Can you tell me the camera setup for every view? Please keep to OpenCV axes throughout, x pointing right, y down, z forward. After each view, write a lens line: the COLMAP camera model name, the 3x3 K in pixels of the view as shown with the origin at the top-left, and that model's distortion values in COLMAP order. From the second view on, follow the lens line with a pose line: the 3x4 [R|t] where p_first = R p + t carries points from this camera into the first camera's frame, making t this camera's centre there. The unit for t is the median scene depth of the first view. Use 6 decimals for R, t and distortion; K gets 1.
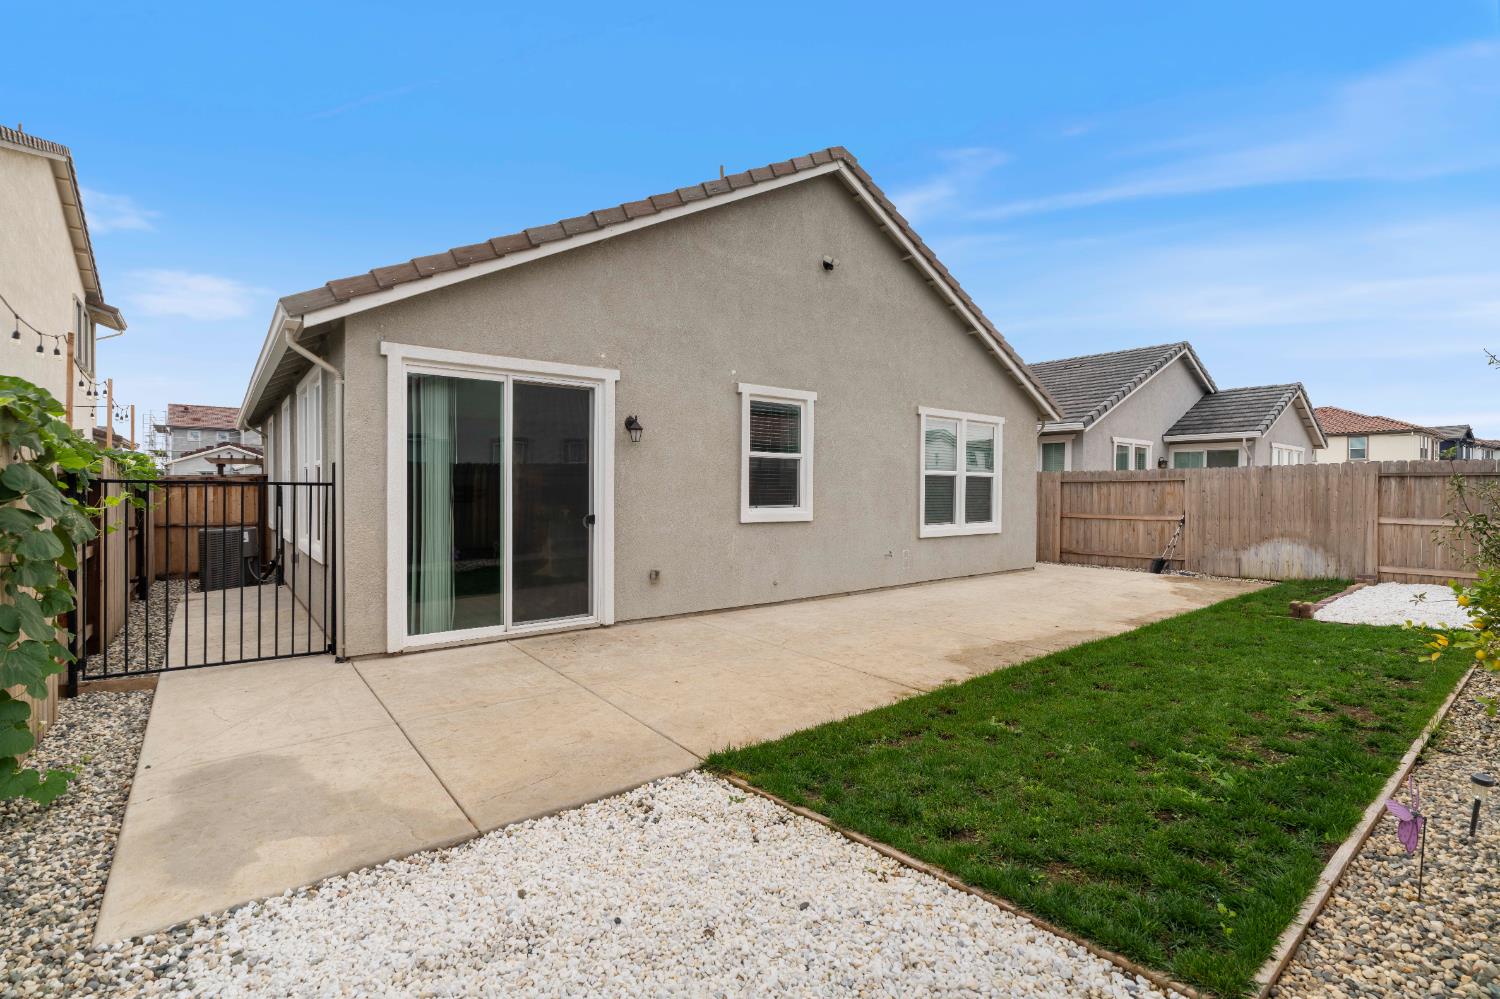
lens RADIAL K [[675.3, 0, 744.1], [0, 675.3, 501.9], [0, 0, 1]] dist [-0.004272, -0.000200]
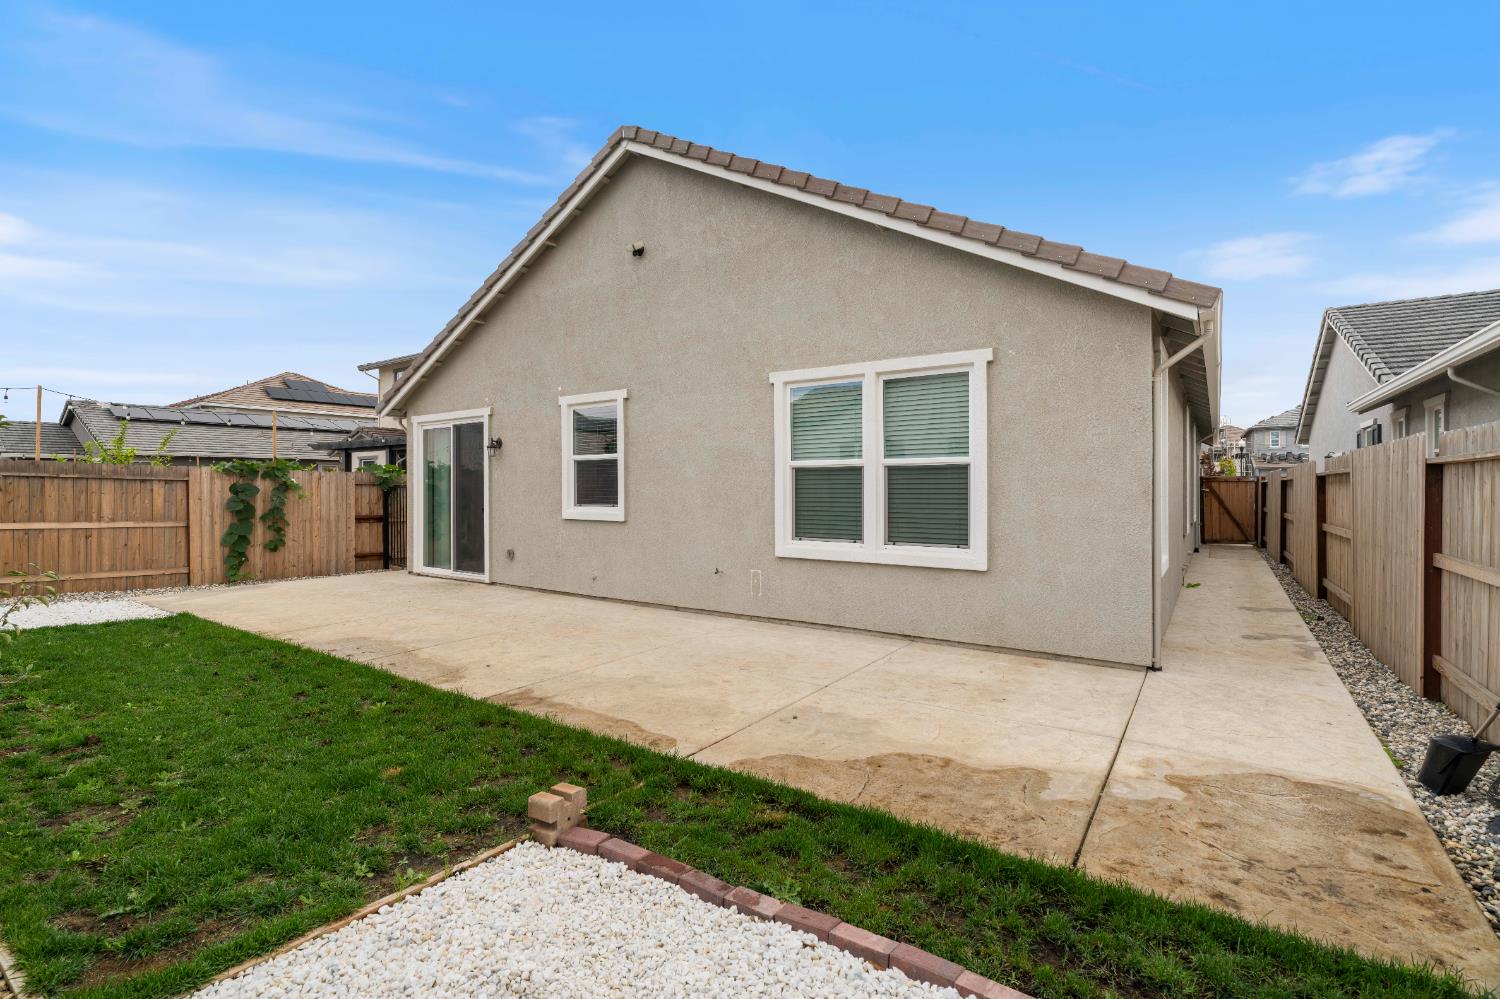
lens RADIAL K [[694.9, 0, 735.1], [0, 694.9, 493.0], [0, 0, 1]] dist [-0.017925, -0.000200]
pose [[0.283860, 0.004203, -0.958857, 1.105506], [-0.012570, 0.999921, 0.000661, -0.015681], [0.958783, 0.011865, 0.283890, 0.868583]]
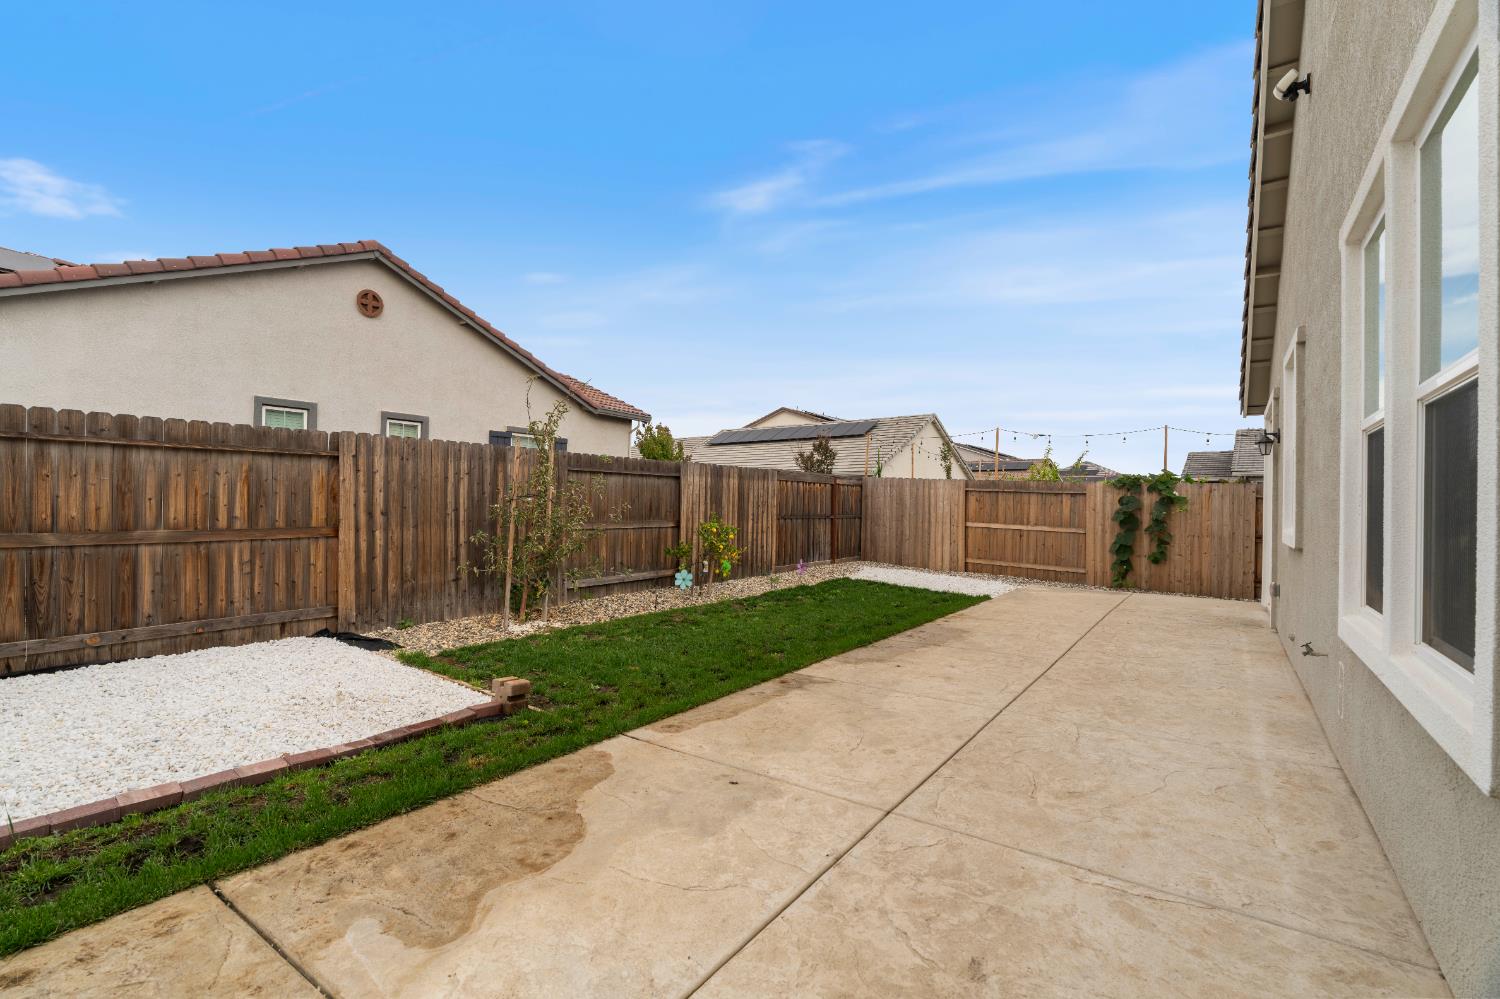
lens RADIAL K [[680.1, 0, 750.0], [0, 680.1, 499.5], [0, 0, 1]] dist [-0.002907, 0.000364]
pose [[-0.959389, -0.020008, -0.281376, 0.719463], [-0.023678, 0.999673, 0.009648, -0.009946], [0.281091, 0.015919, -0.959549, 1.429963]]
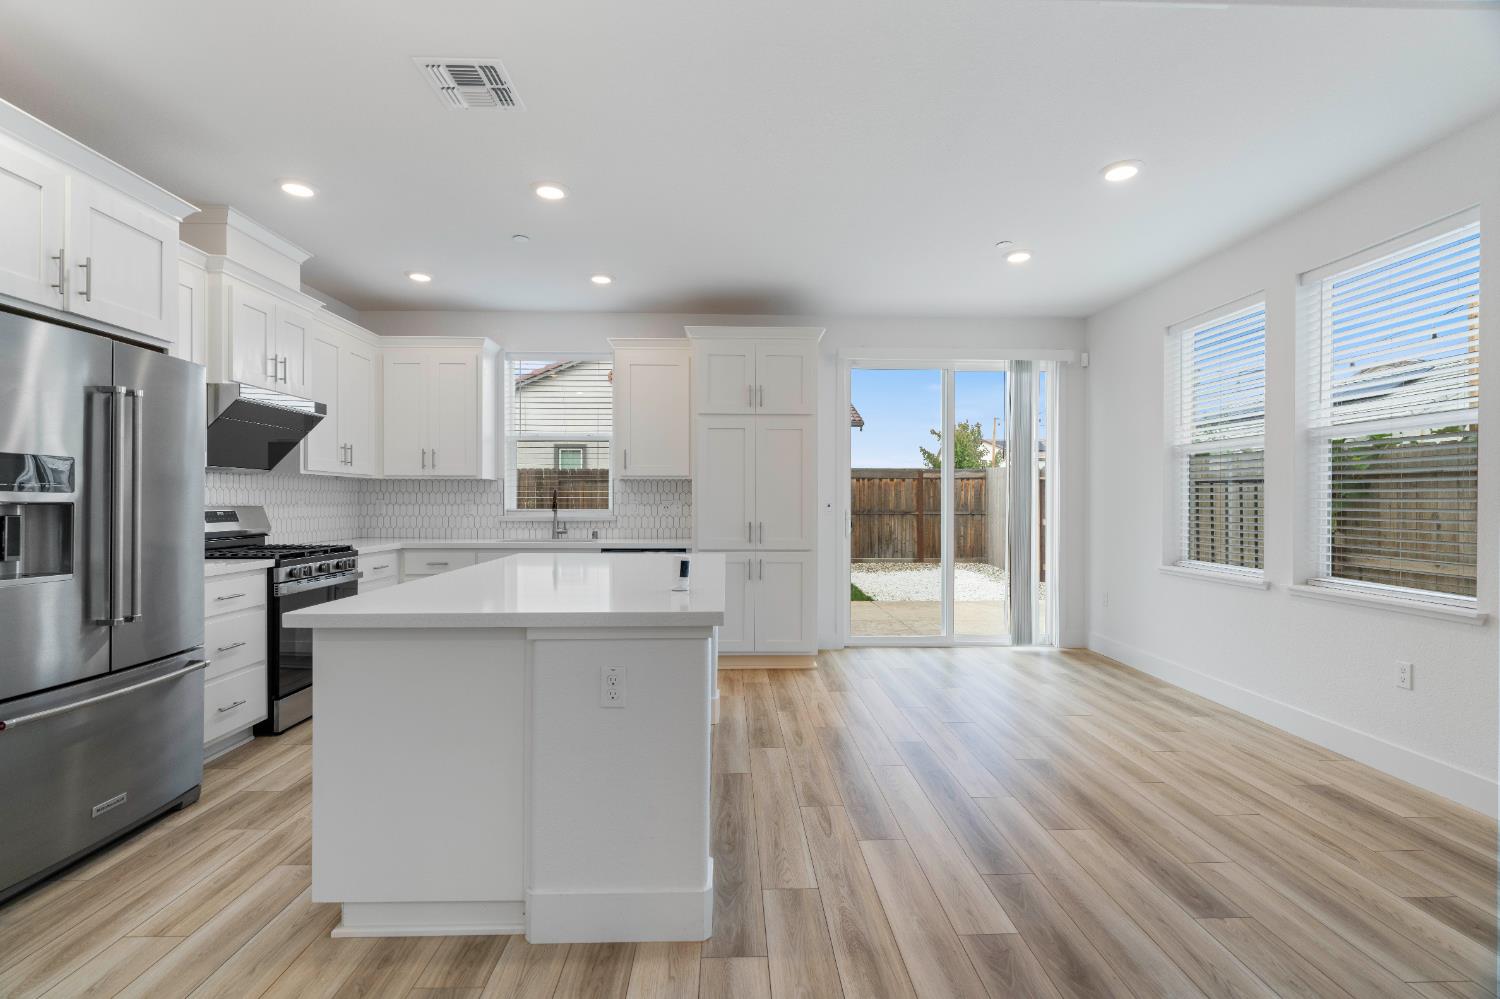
lens RADIAL K [[675.3, 0, 744.1], [0, 675.3, 501.9], [0, 0, 1]] dist [-0.004272, -0.000200]
pose [[-0.797897, -0.006606, 0.602757, -0.496309], [0.006681, 0.999782, 0.019801, -0.014726], [-0.602757, 0.019826, -0.797679, 1.380549]]
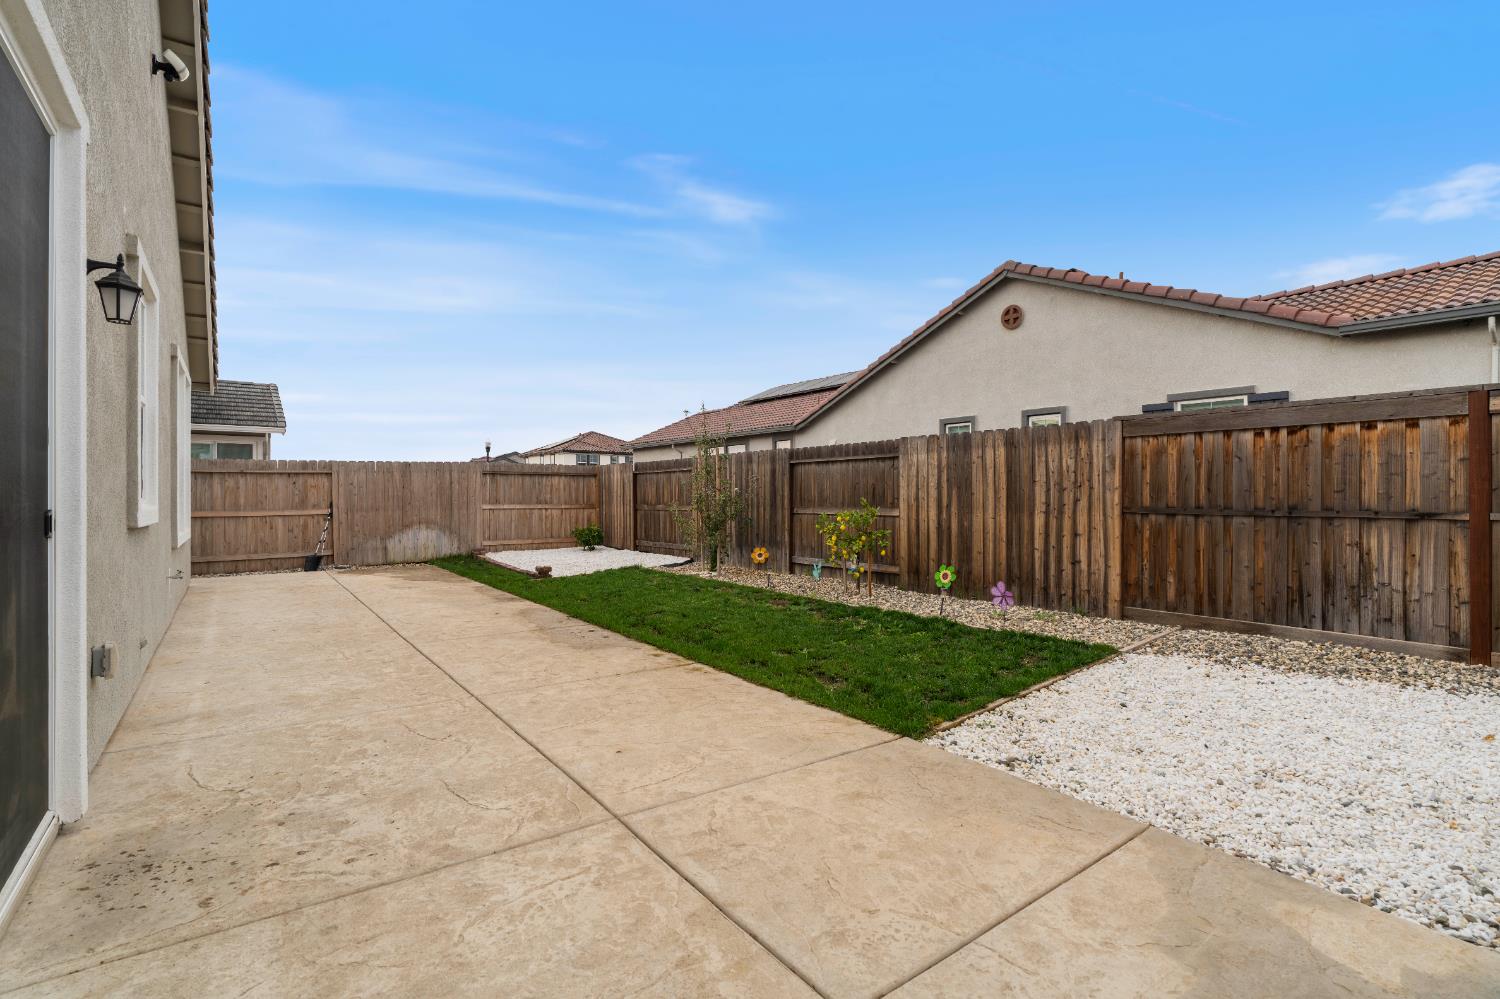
lens RADIAL K [[680.1, 0, 750.0], [0, 680.1, 499.5], [0, 0, 1]] dist [-0.002907, 0.000364]
pose [[0.025228, -0.008895, 0.999642, -0.430485], [0.019372, 0.999777, 0.008407, 0.013602], [-0.999494, 0.019153, 0.025394, 0.496693]]
